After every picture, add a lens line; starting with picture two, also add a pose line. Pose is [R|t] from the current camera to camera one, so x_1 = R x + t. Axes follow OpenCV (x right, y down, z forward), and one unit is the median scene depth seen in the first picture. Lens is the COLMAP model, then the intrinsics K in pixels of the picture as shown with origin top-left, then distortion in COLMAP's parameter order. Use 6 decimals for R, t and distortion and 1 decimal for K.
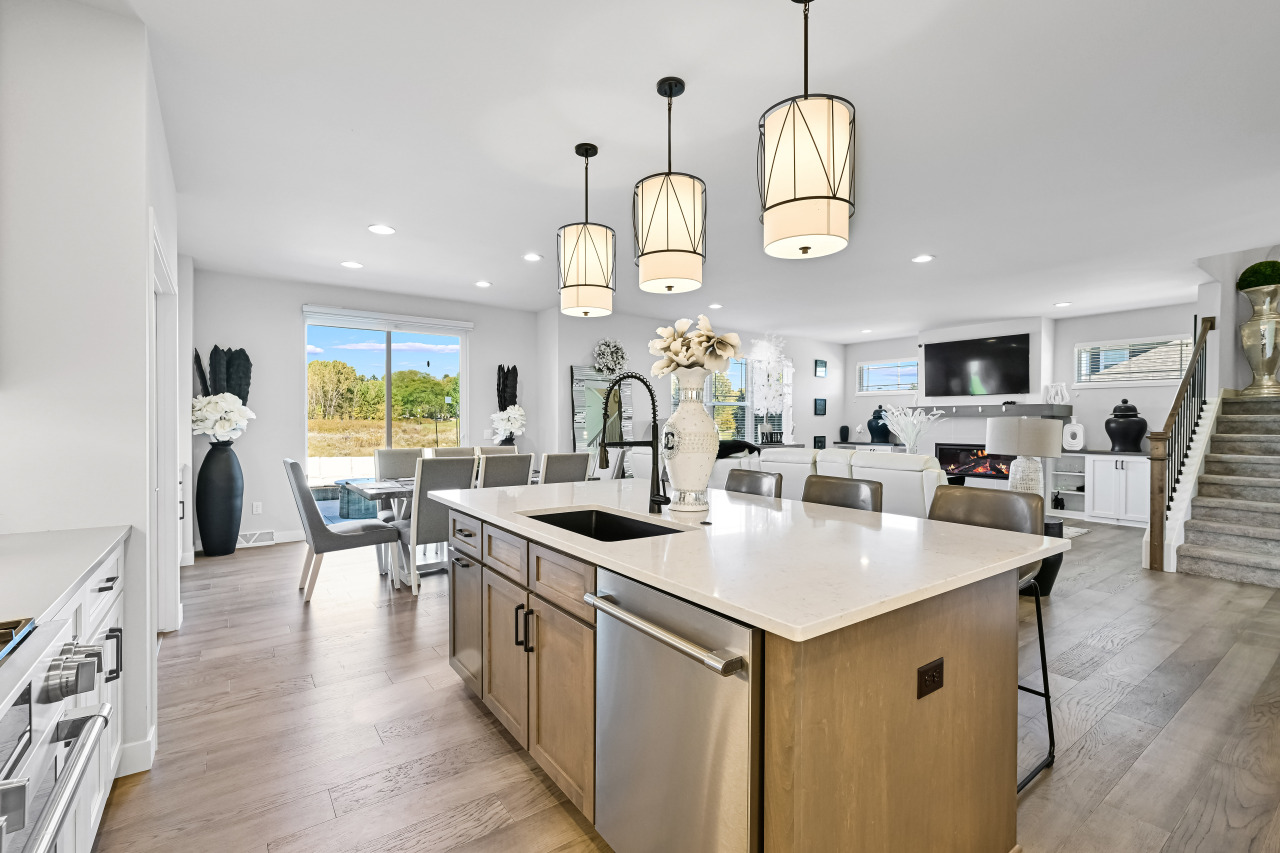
lens RADIAL K [[572.9, 0, 640.0], [0, 572.9, 426.5], [0, 0, 1]] dist [0.000726, -0.000021]
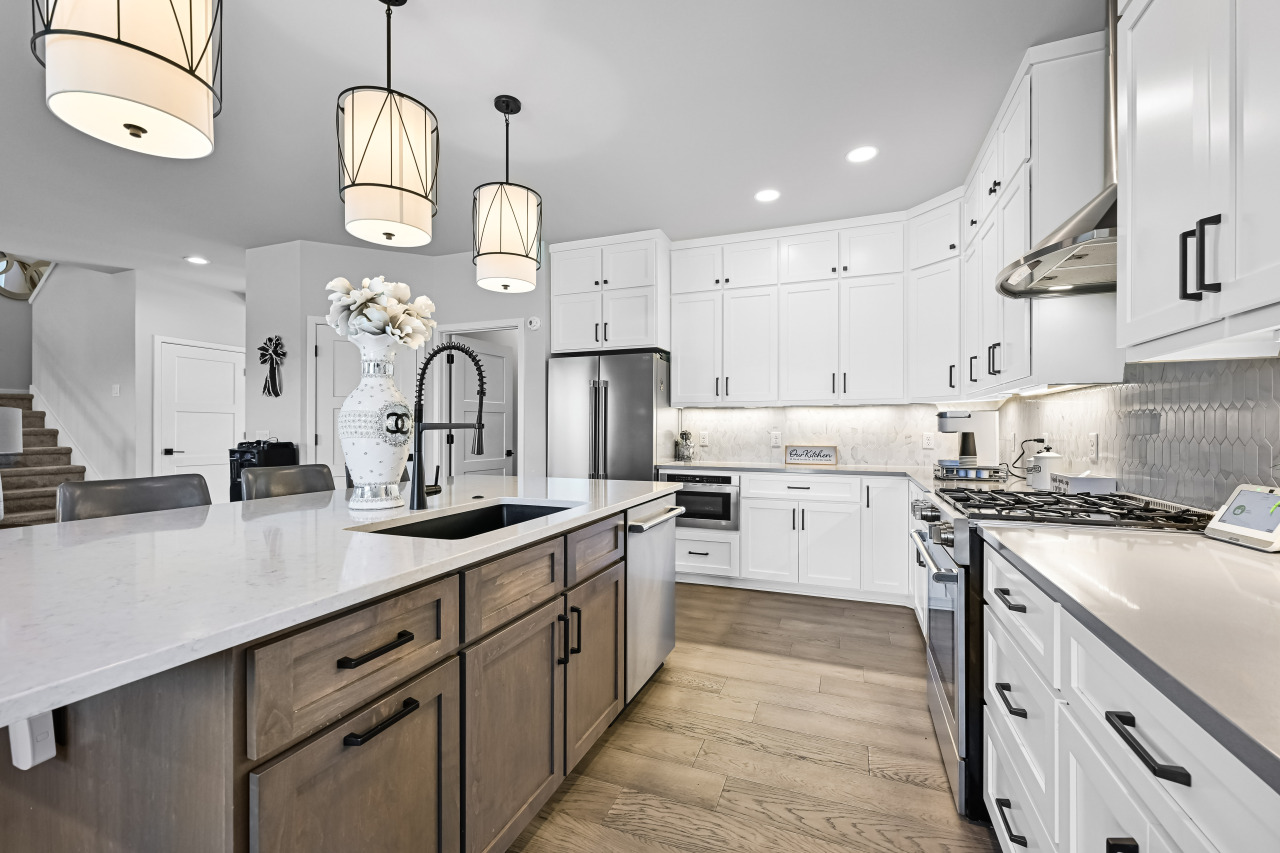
lens RADIAL K [[515.2, 0, 640.0], [0, 515.2, 426.5], [0, 0, 1]] dist [-0.001307, -0.000204]
pose [[-0.532907, 0.000250, 0.846174, -0.908904], [0.003382, 0.999993, 0.001834, 0.034780], [-0.846167, 0.003839, -0.532904, 1.309762]]
